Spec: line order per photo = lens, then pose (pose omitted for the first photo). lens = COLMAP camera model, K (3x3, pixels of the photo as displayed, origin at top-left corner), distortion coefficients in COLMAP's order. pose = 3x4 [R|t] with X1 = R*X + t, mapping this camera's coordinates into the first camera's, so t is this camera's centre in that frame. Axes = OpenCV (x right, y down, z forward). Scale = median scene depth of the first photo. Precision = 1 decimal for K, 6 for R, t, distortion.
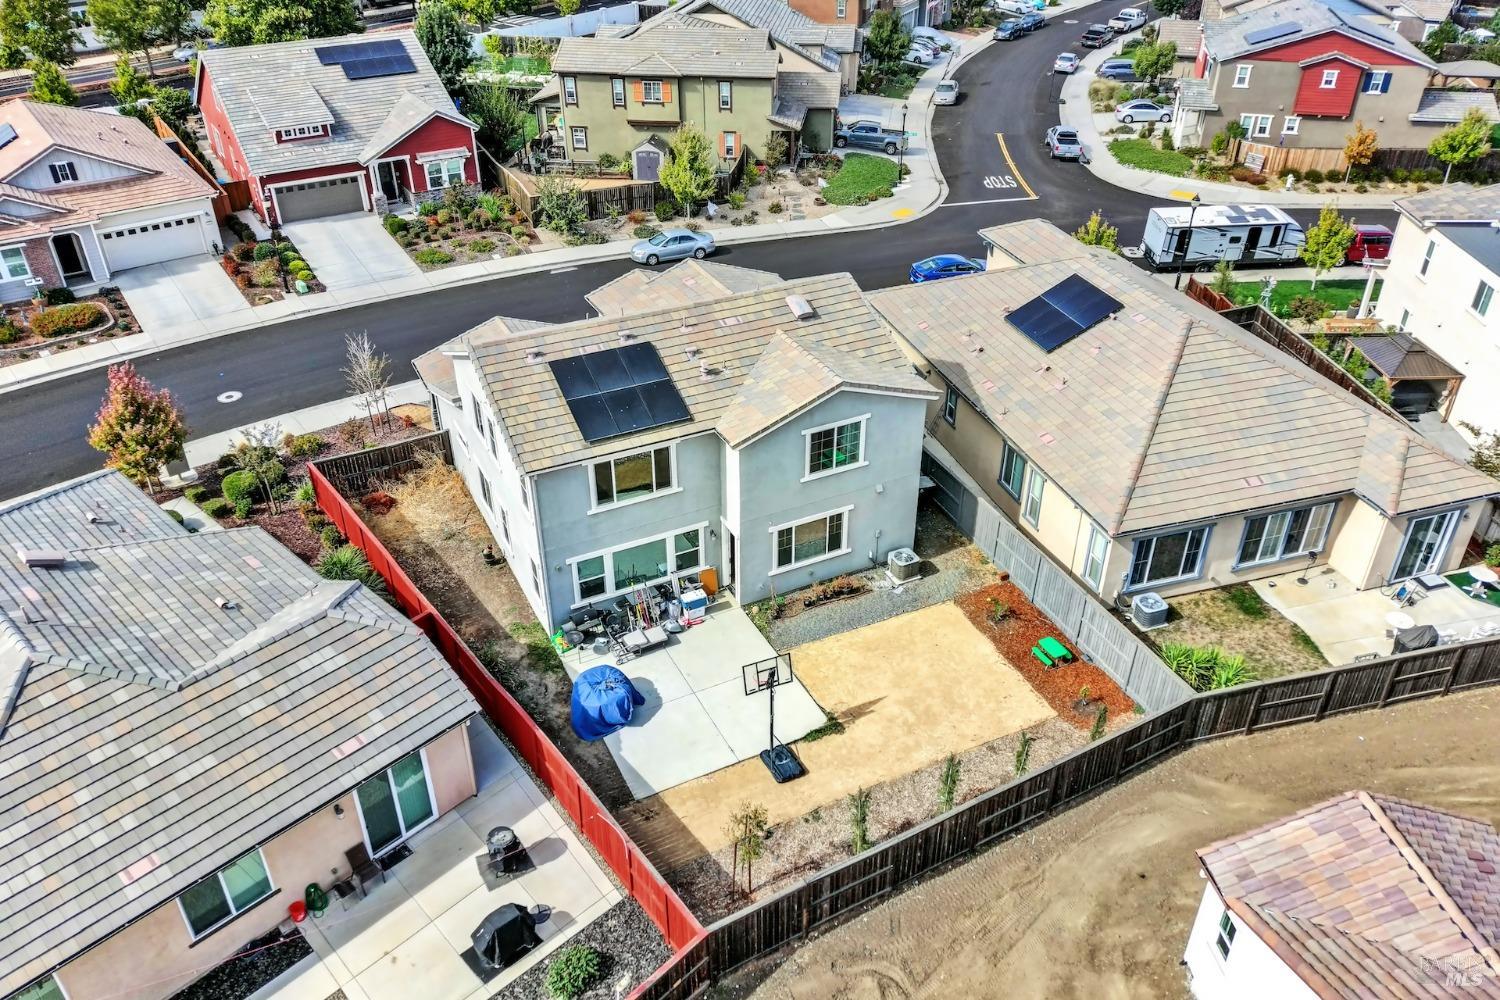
lens RADIAL K [[1117.4, 0, 753.1], [0, 1117.4, 500.4], [0, 0, 1]] dist [0.106631, -0.157341]
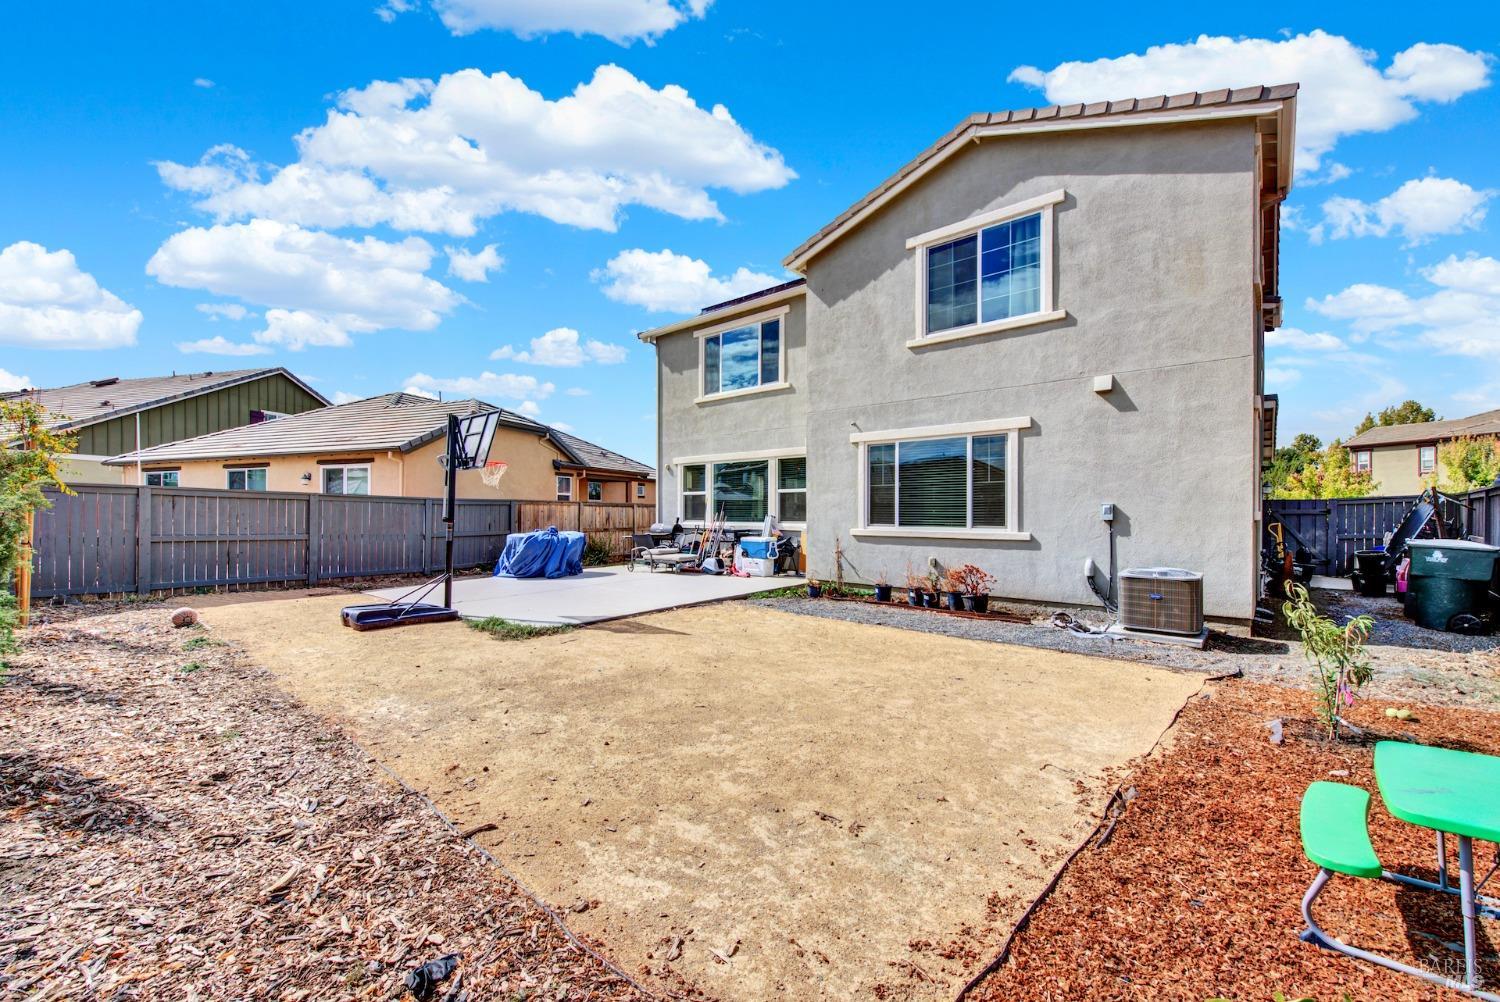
lens RADIAL K [[596.2, 0, 746.6], [0, 596.2, 511.9], [0, 0, 1]] dist [0.004064, -0.000915]
pose [[0.377711, 0.001853, -0.925922, 0.271722], [-0.499956, 0.842101, -0.202262, 0.144053], [0.779345, 0.539316, 0.318997, 0.844528]]
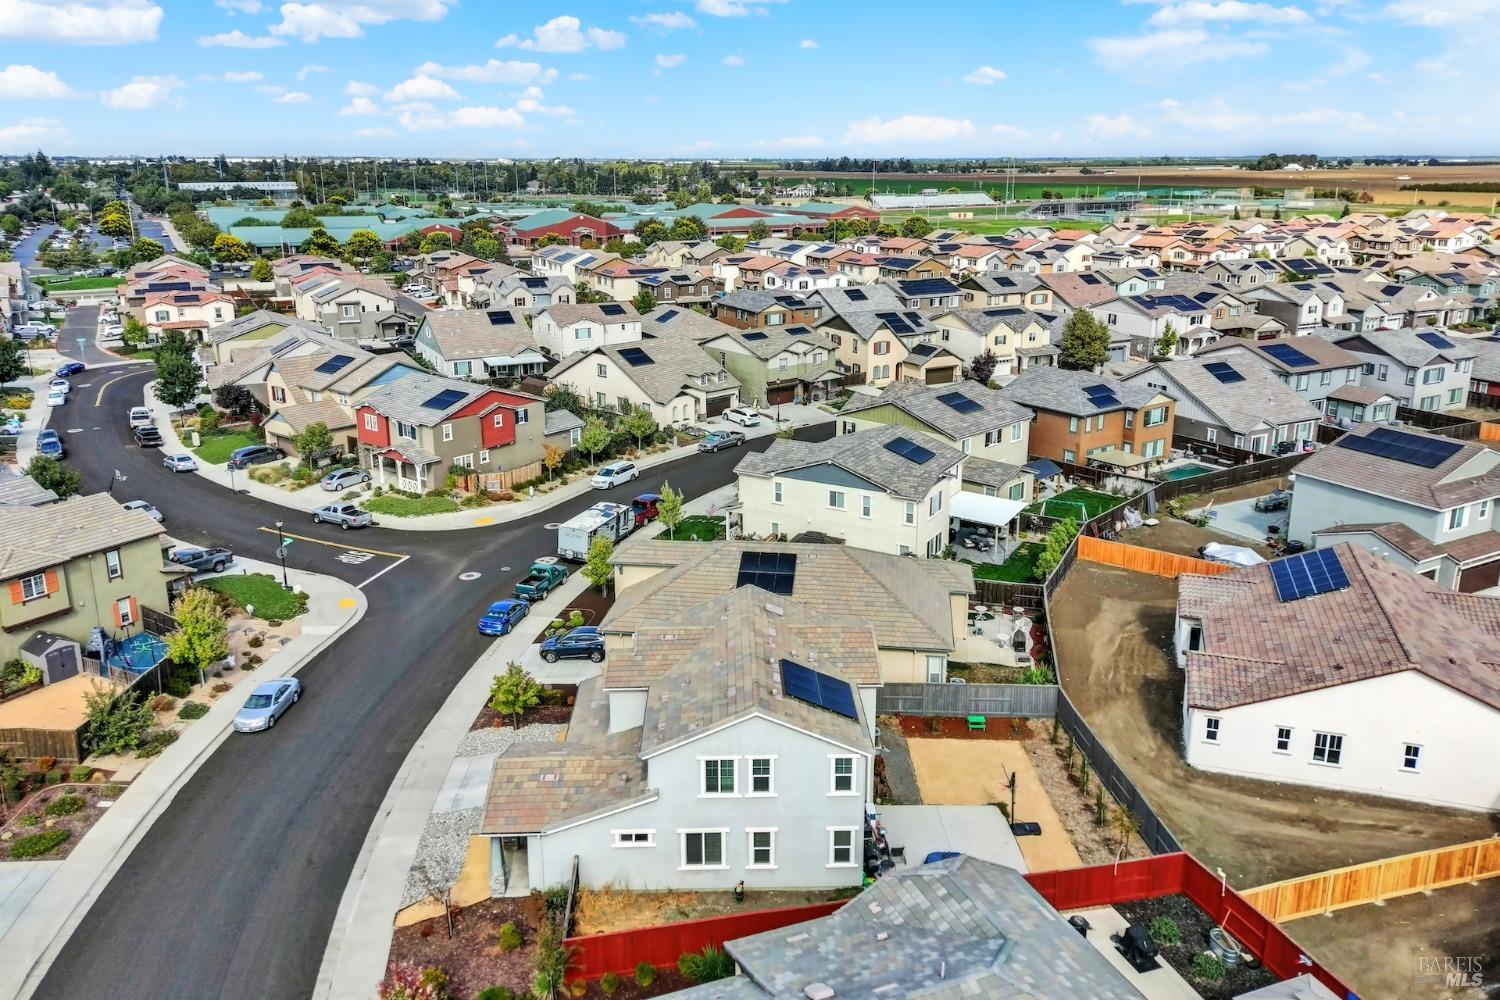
lens RADIAL K [[1117.4, 0, 753.1], [0, 1117.4, 500.4], [0, 0, 1]] dist [0.106631, -0.157341]
pose [[0.424604, -0.264056, 0.866017, -1.209721], [0.487773, 0.872556, 0.026897, -0.353865], [-0.762751, 0.410999, 0.499290, 0.234846]]
